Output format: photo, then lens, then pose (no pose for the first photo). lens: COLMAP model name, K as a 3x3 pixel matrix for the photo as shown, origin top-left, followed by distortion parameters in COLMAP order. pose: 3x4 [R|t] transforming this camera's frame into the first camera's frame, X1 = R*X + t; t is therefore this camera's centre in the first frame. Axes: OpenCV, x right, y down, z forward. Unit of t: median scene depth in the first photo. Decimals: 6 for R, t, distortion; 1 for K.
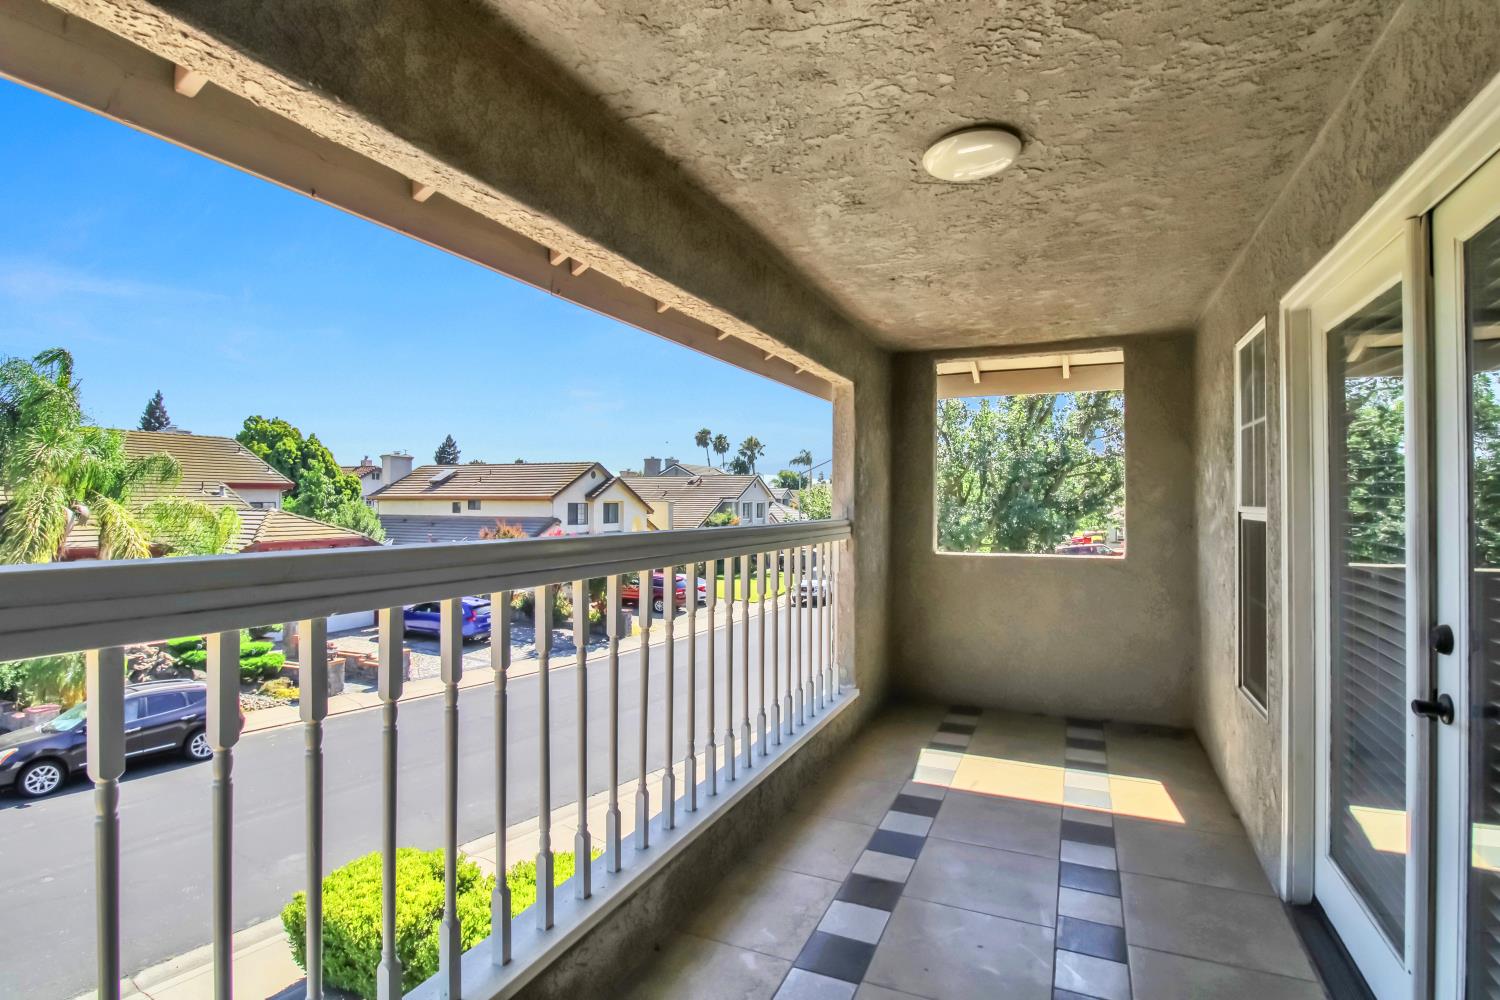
lens RADIAL K [[751.5, 0, 740.7], [0, 751.5, 502.7], [0, 0, 1]] dist [0.003861, -0.012822]
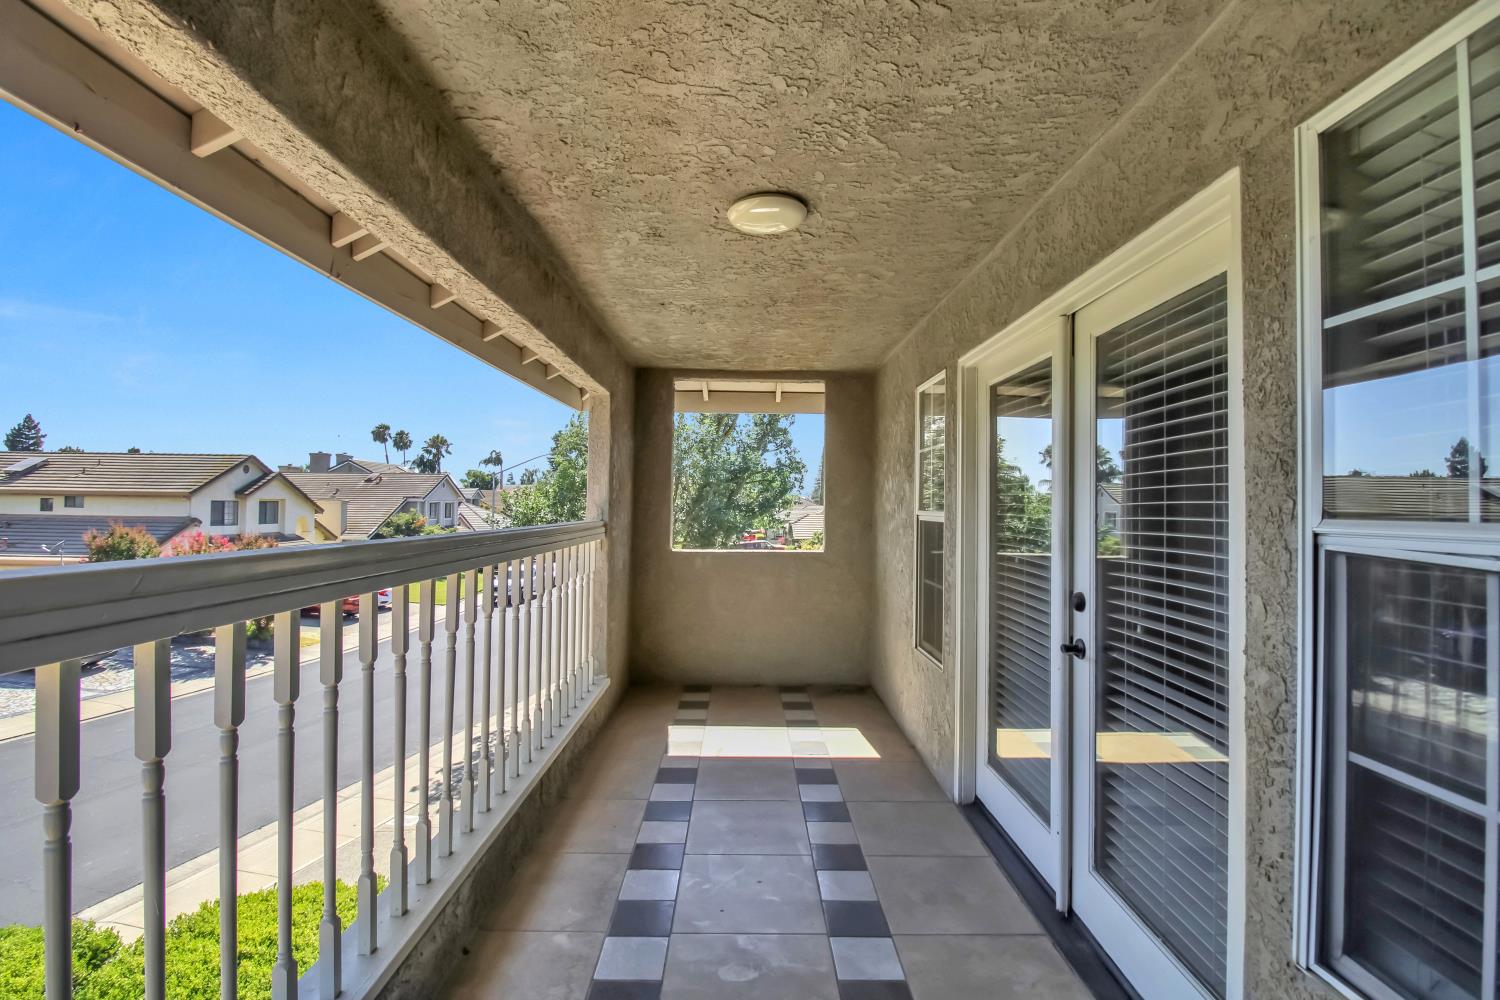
lens RADIAL K [[707.7, 0, 749.1], [0, 707.7, 504.1], [0, 0, 1]] dist [-0.004969, -0.010747]
pose [[0.908617, 0.009050, 0.417533, -0.143300], [-0.009209, 0.999956, -0.001632, -0.002182], [-0.417530, -0.002362, 0.908660, -0.002821]]
